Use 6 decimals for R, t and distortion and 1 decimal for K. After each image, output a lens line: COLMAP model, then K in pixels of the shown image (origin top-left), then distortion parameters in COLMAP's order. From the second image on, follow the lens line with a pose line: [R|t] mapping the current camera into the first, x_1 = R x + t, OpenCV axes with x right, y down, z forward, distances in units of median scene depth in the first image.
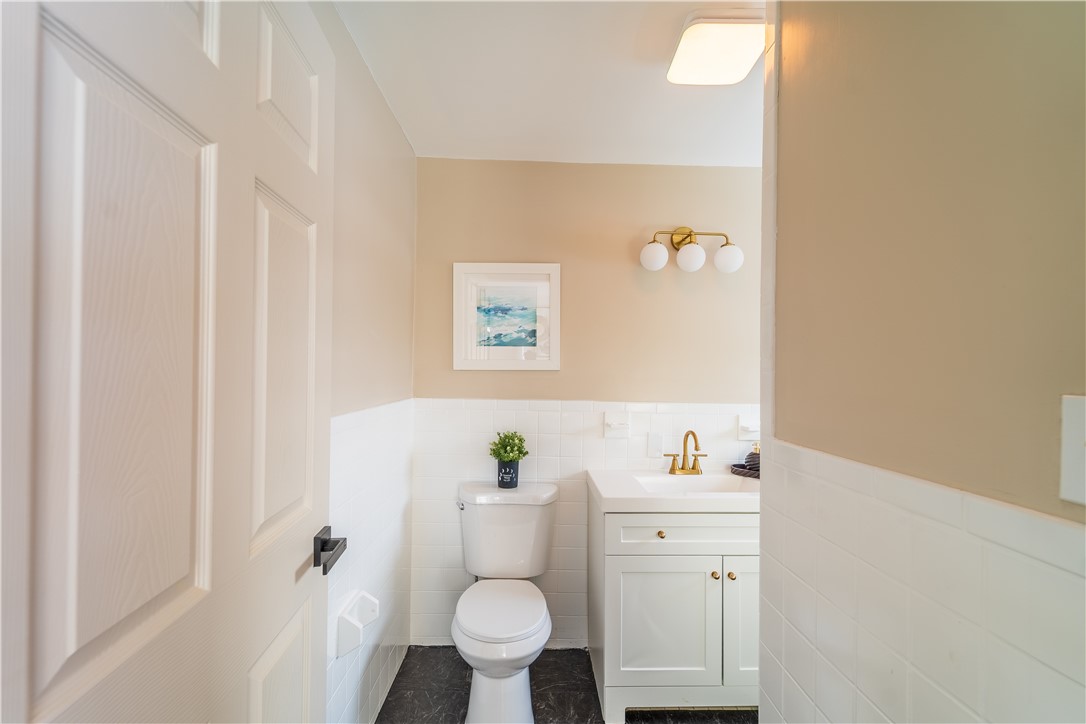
lens RADIAL K [[439.8, 0, 543.0], [0, 439.8, 364.4], [0, 0, 1]] dist [0.003889, 0.000143]
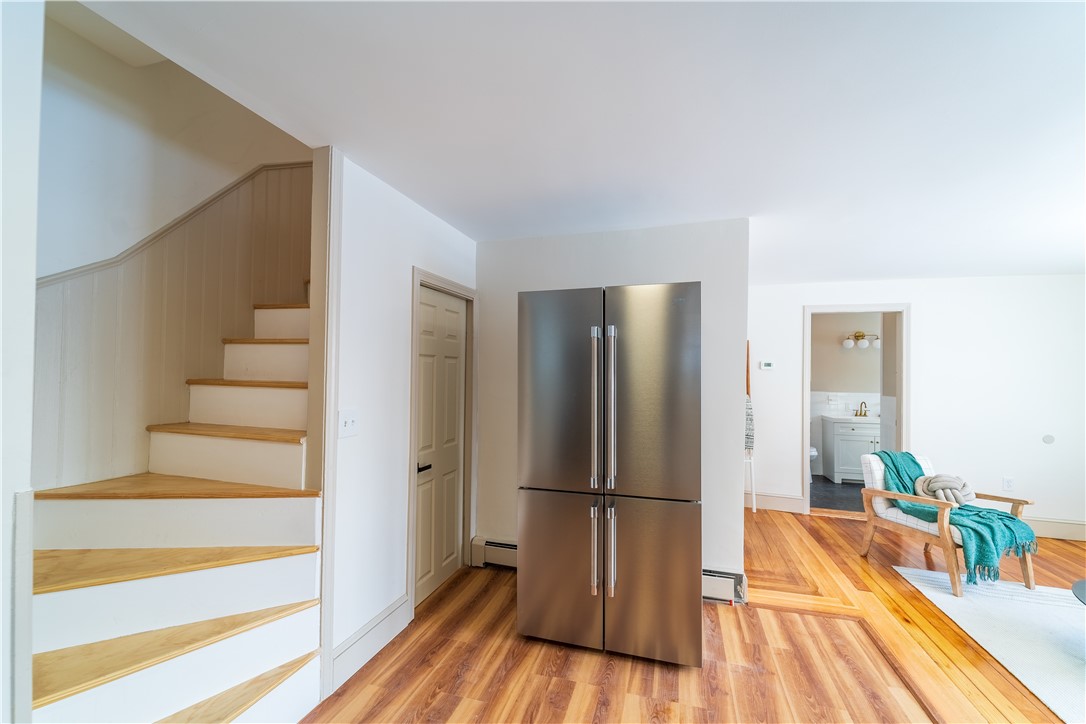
lens RADIAL K [[439.8, 0, 541.0], [0, 439.8, 364.9], [0, 0, 1]] dist [0.003889, 0.000143]
pose [[0.949258, -0.000873, -0.314496, -0.784468], [-0.002535, 0.999942, -0.010428, -0.062210], [0.314487, 0.010696, 0.949201, -2.481911]]
